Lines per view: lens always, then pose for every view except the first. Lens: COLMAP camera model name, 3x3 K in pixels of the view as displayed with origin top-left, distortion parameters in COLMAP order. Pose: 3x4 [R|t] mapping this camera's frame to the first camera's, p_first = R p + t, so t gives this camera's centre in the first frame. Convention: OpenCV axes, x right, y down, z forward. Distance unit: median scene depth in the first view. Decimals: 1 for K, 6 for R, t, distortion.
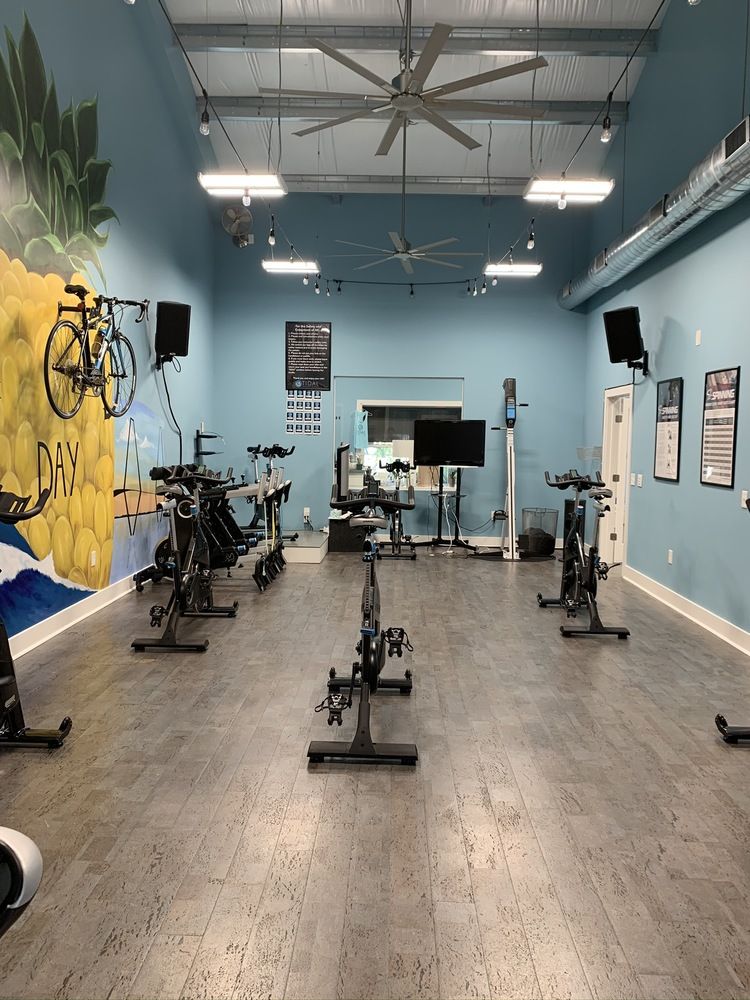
lens RADIAL K [[761.1, 0, 373.5], [0, 761.1, 508.5], [0, 0, 1]] dist [0.027450, -0.036234]
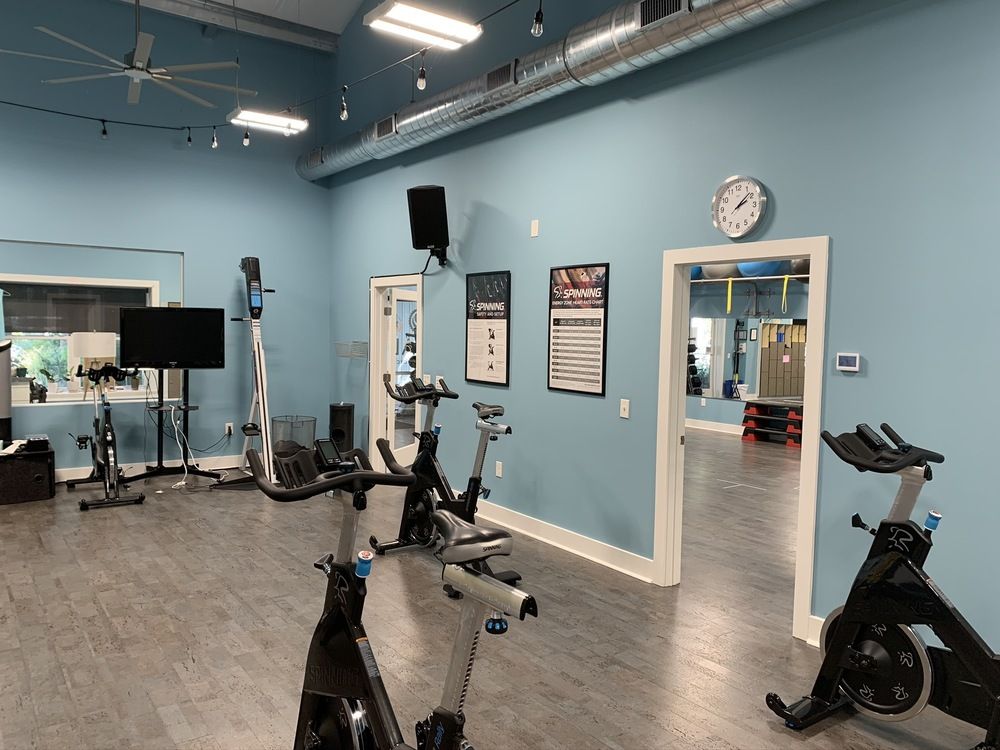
lens RADIAL K [[761.1, 0, 504.2], [0, 761.1, 364.1], [0, 0, 1]] dist [0.027450, -0.036234]
pose [[0.790778, -0.026987, 0.611508, -0.122665], [0.047460, 0.998723, -0.017298, -0.037559], [-0.610260, 0.042701, 0.791049, 0.242180]]
